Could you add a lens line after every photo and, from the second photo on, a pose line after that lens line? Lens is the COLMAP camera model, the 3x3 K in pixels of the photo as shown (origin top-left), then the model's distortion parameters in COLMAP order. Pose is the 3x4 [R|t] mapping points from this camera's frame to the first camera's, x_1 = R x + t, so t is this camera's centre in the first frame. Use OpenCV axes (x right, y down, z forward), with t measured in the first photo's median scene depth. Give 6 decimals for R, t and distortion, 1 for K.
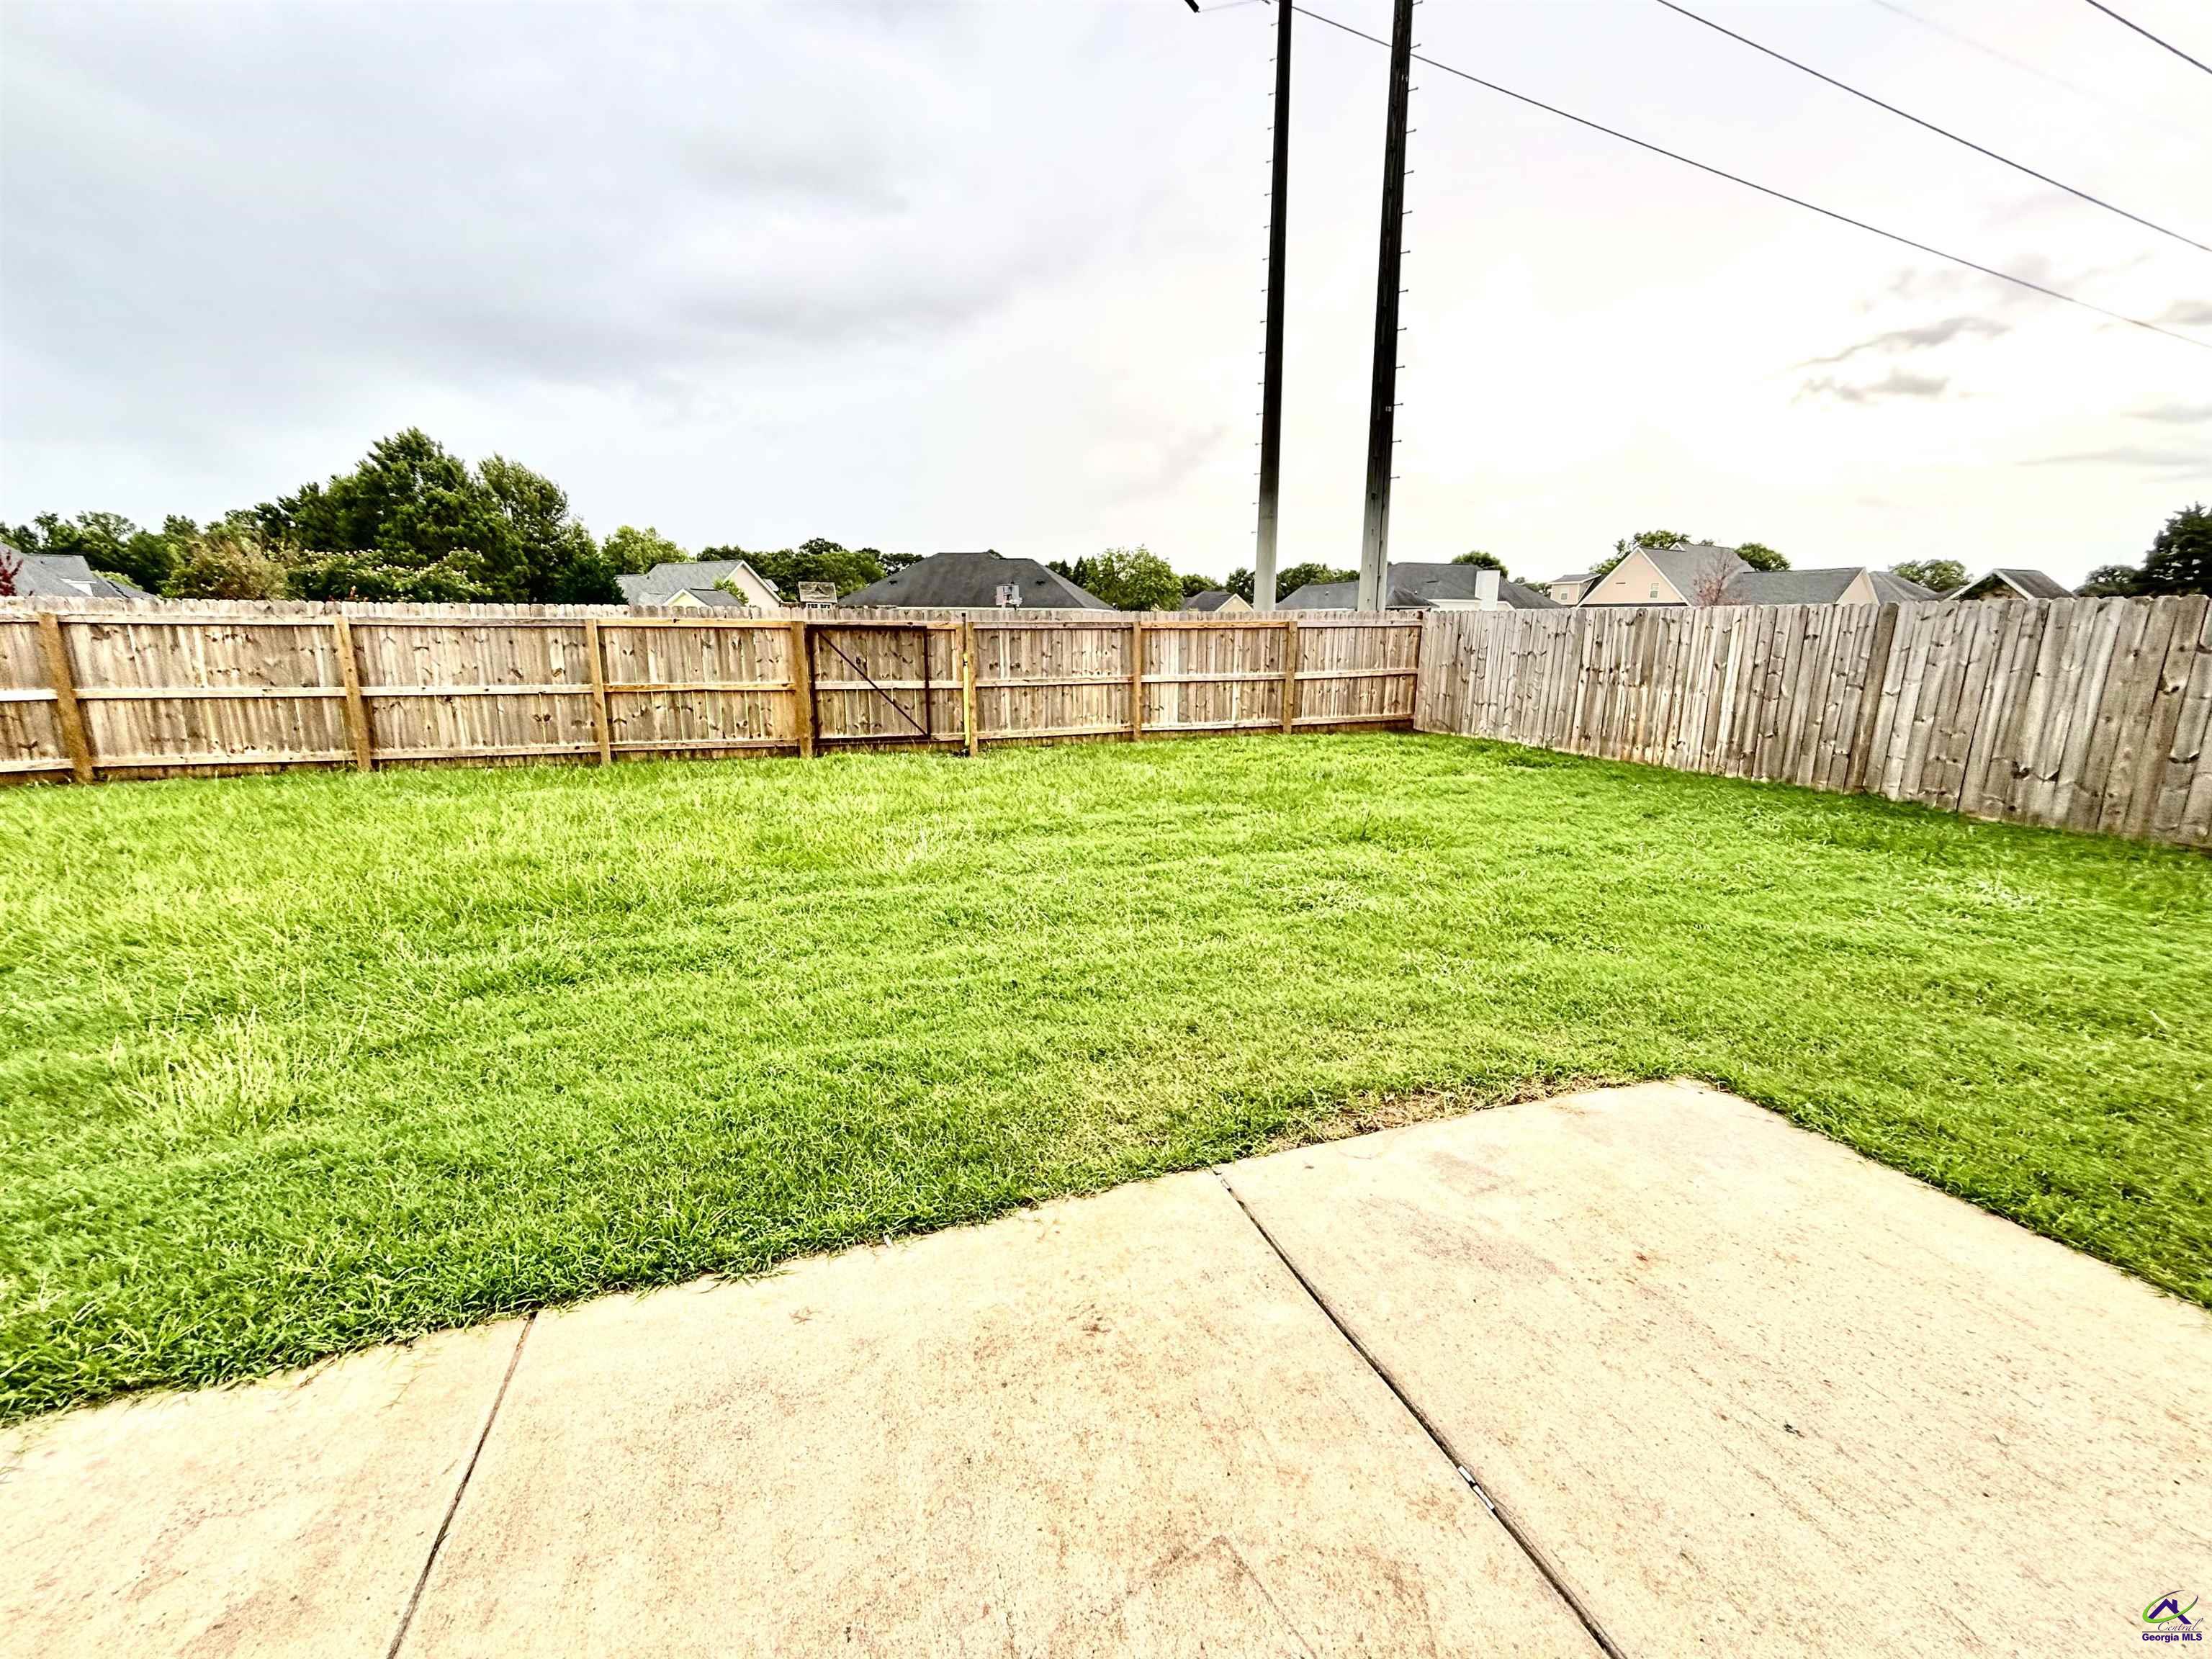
lens RADIAL K [[906.5, 0, 1104.6], [0, 906.5, 825.5], [0, 0, 1]] dist [-0.001585, 0.000265]
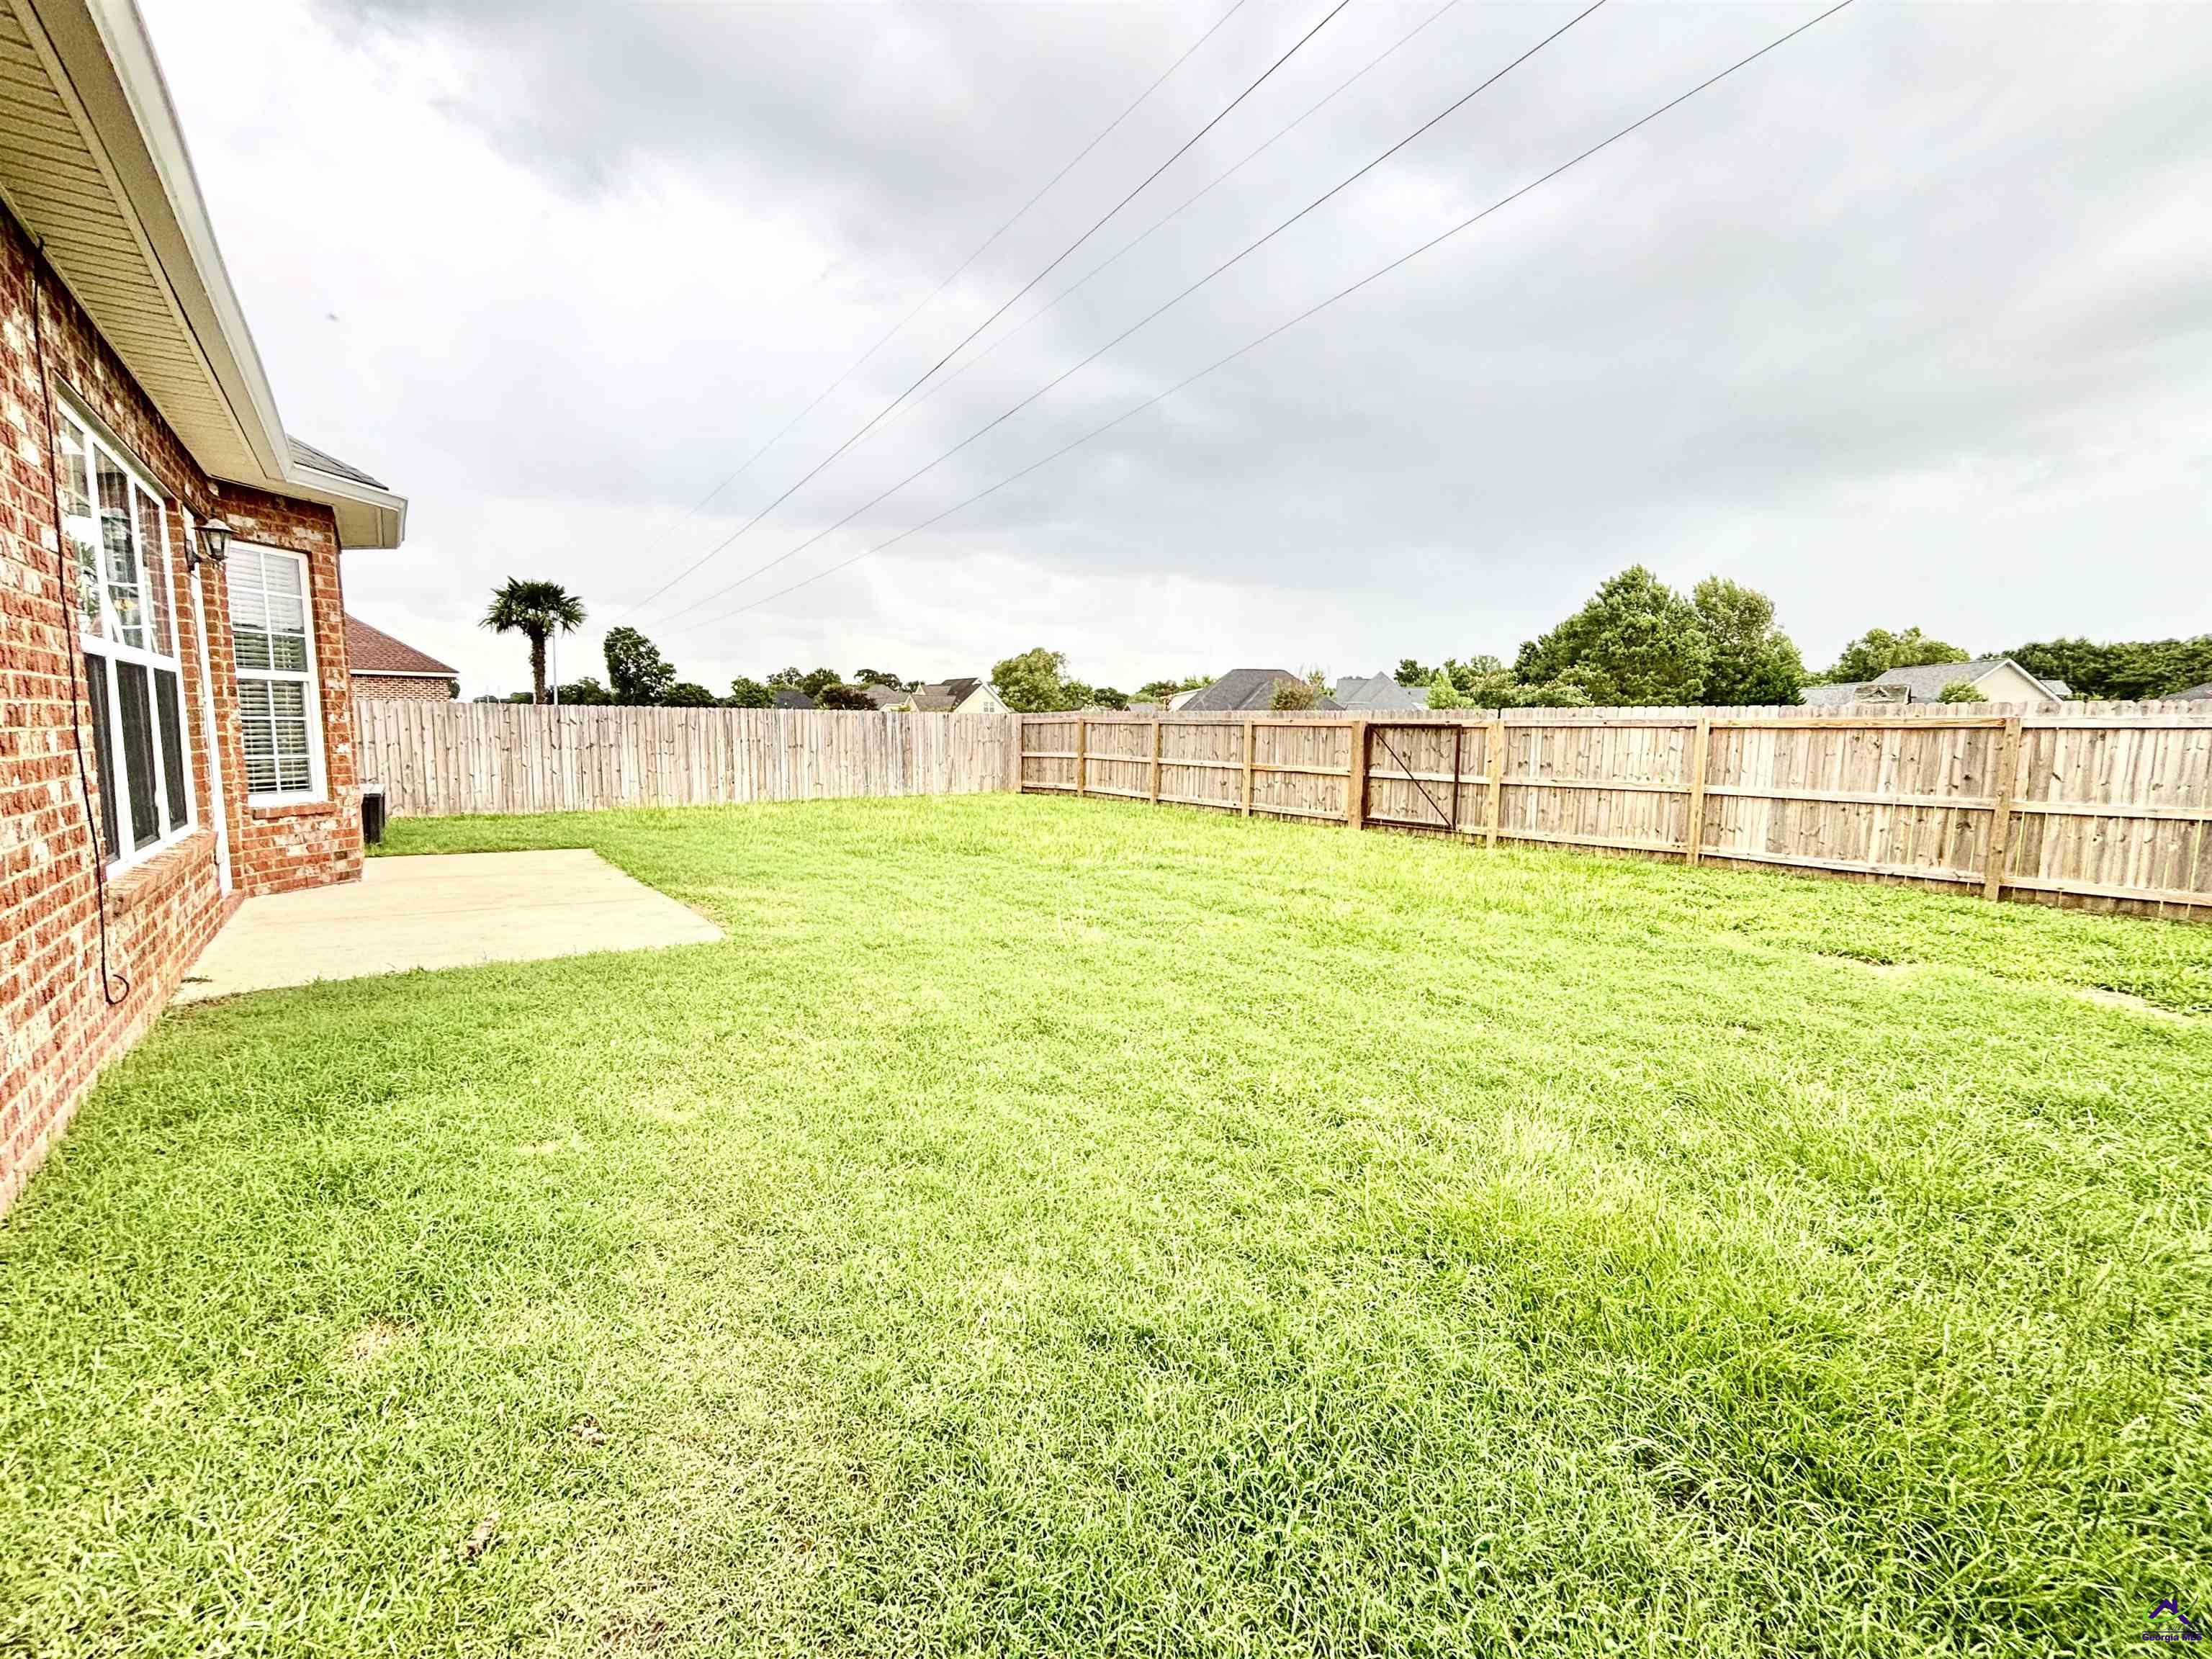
lens RADIAL K [[906.5, 0, 1117.7], [0, 906.5, 830.8], [0, 0, 1]] dist [-0.001585, 0.000265]
pose [[0.338642, 0.106436, -0.934876, 0.657859], [-0.212780, 0.976505, 0.034100, -0.046251], [0.916540, 0.187376, 0.353333, 0.265672]]
